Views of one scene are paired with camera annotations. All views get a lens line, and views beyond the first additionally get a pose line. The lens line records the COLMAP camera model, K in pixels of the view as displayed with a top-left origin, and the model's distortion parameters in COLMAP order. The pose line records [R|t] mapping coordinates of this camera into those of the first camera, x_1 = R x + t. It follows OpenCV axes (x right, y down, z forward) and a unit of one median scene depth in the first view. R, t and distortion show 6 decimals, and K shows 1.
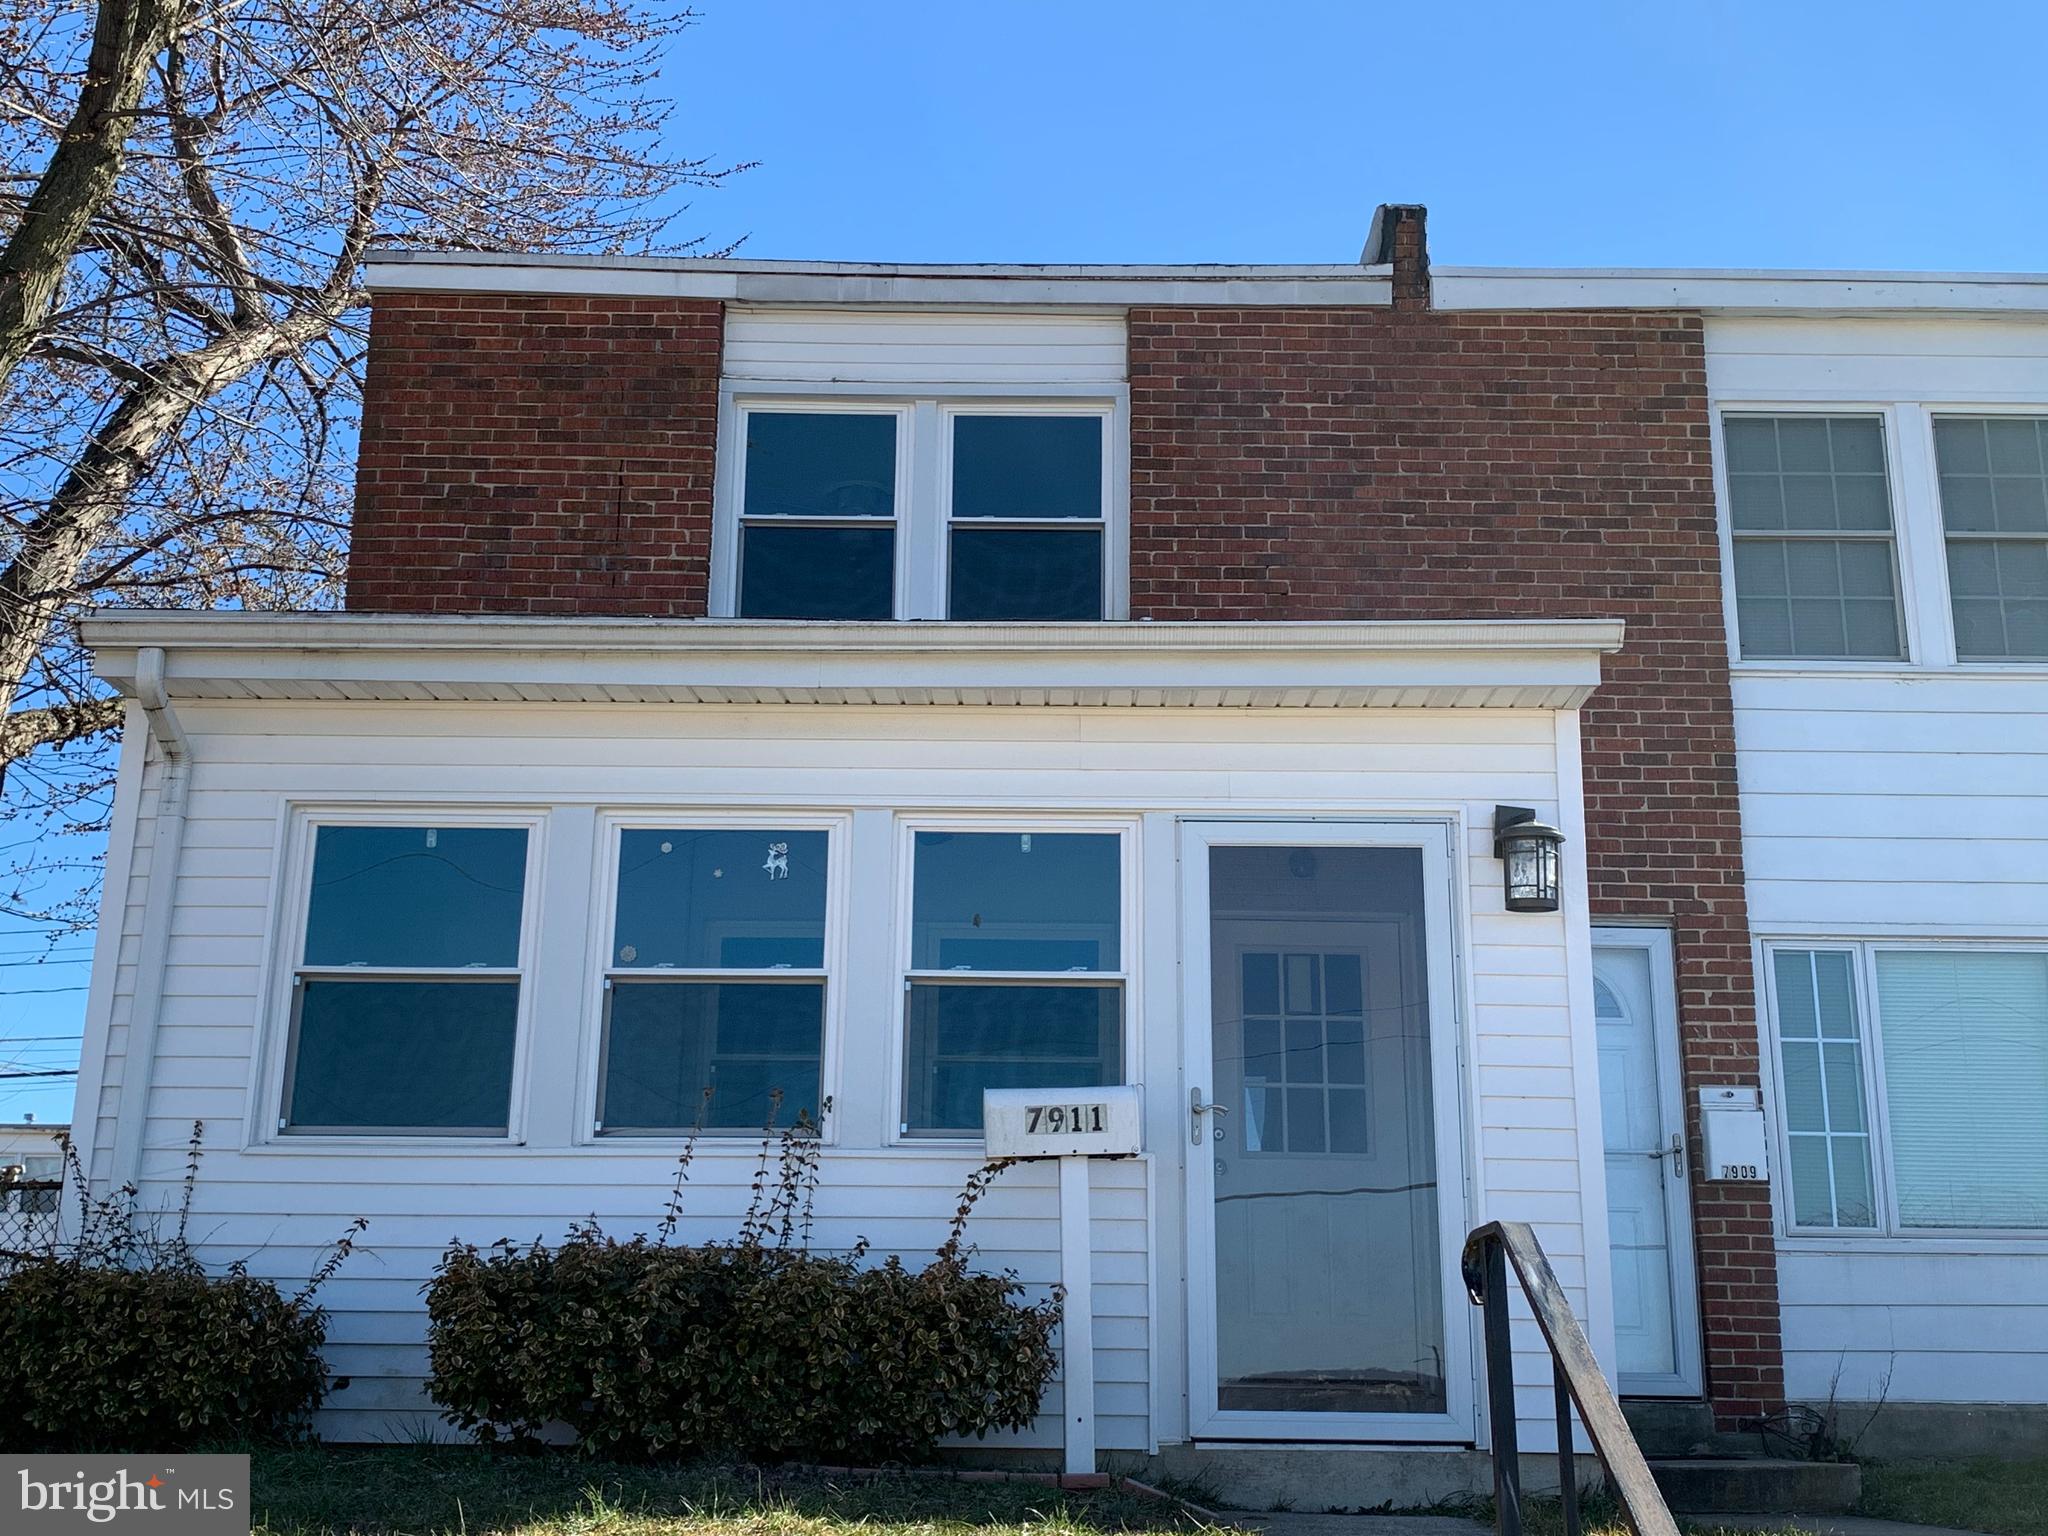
lens RADIAL K [[2354.7, 0, 1020.2], [0, 2354.7, 775.4], [0, 0, 1]] dist [-0.004898, 0.000000]
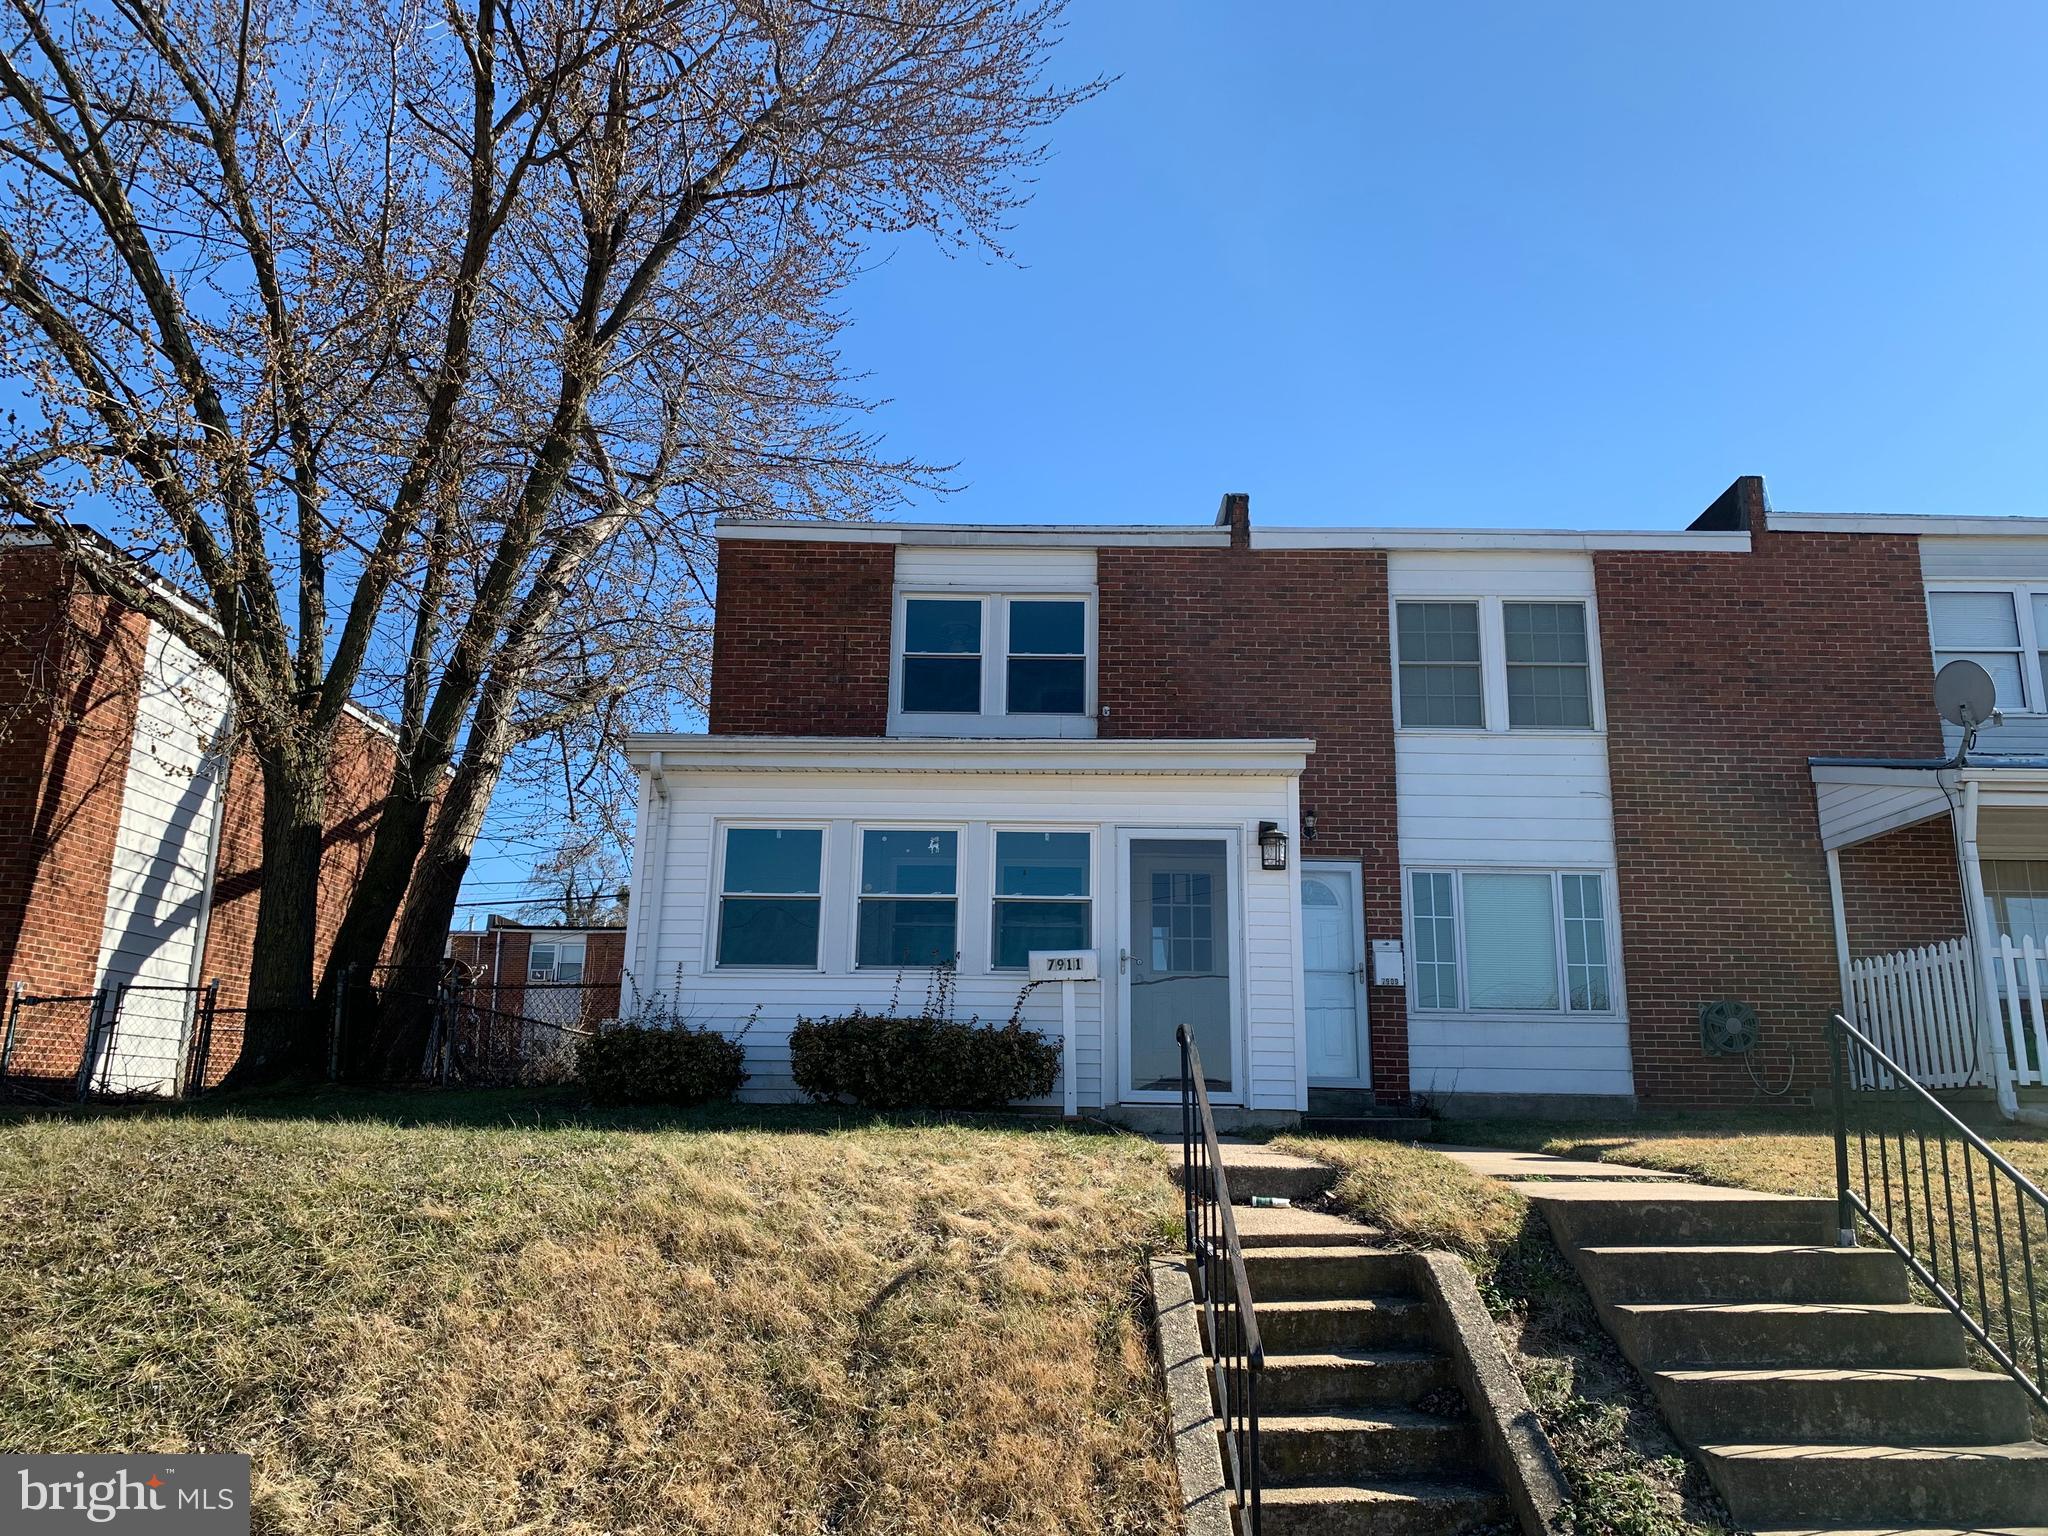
lens RADIAL K [[1577.5, 0, 1021.8], [0, 1577.5, 765.8], [0, 0, 1]] dist [0.023056, -0.020824]
pose [[0.999951, 0.001880, -0.009762, -0.005445], [-0.001406, 0.998830, 0.048329, -0.086827], [0.009841, -0.048313, 0.998784, -0.377946]]
